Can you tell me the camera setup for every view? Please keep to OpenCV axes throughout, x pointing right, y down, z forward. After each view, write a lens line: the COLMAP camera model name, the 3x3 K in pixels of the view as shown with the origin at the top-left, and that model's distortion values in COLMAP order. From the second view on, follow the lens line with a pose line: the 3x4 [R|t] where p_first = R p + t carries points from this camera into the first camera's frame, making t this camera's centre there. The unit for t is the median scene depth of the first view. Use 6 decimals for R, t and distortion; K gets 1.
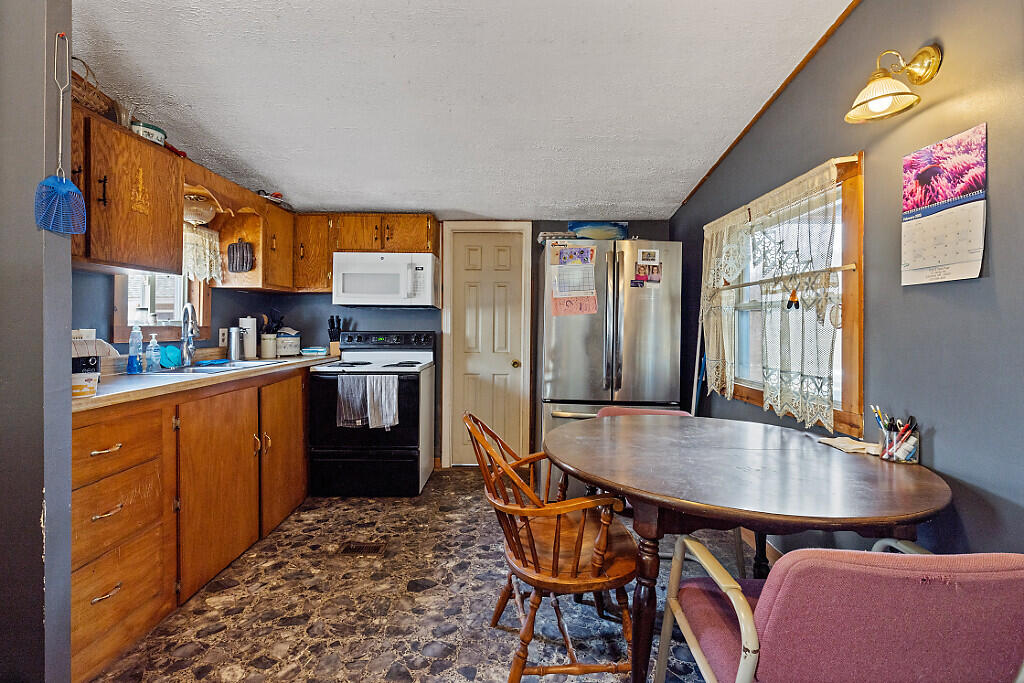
lens RADIAL K [[476.2, 0, 507.7], [0, 476.2, 323.2], [0, 0, 1]] dist [-0.001511, 0.000582]
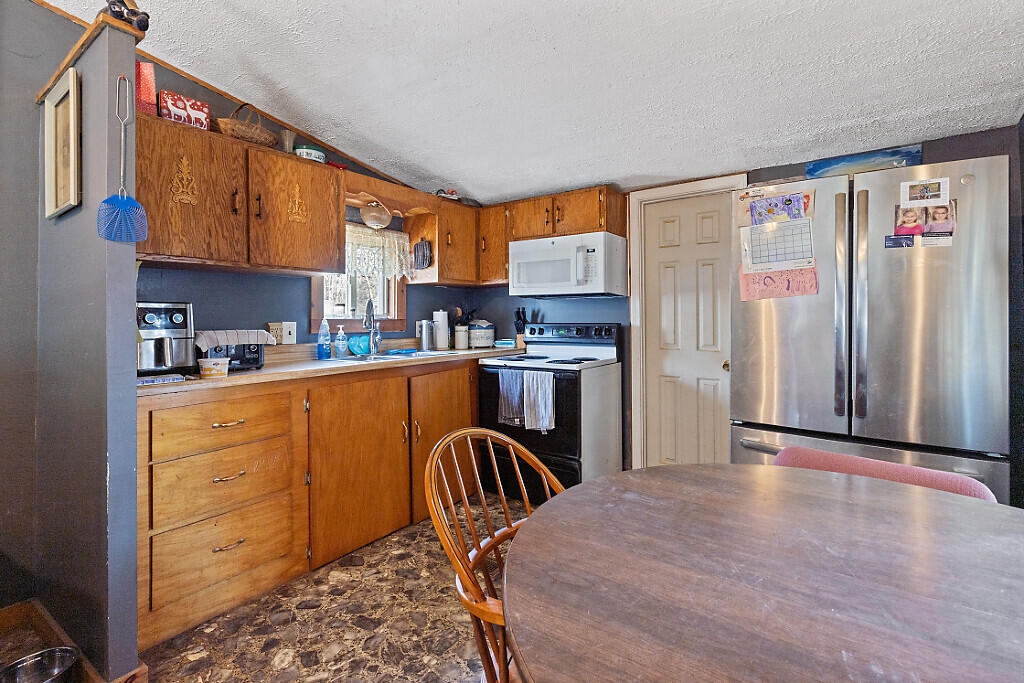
lens RADIAL K [[476.2, 0, 498.4], [0, 476.2, 313.5], [0, 0, 1]] dist [-0.001511, 0.000582]
pose [[0.811232, -0.015057, -0.584531, 0.242157], [0.011946, 0.999887, -0.009178, 0.007063], [0.584603, 0.000463, 0.811320, 0.265318]]
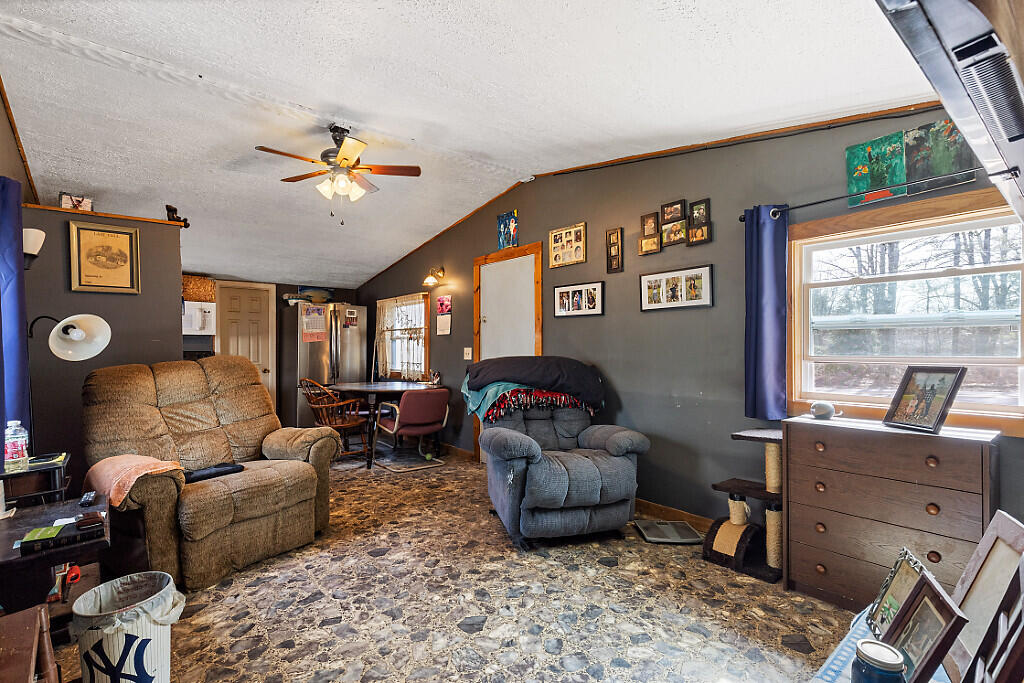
lens RADIAL K [[476.2, 0, 510.4], [0, 476.2, 347.5], [0, 0, 1]] dist [-0.001511, 0.000582]
pose [[0.759914, -0.004812, 0.650006, -0.597491], [0.002800, 0.999988, 0.004130, 0.001789], [-0.650018, -0.001319, 0.759918, -1.162696]]
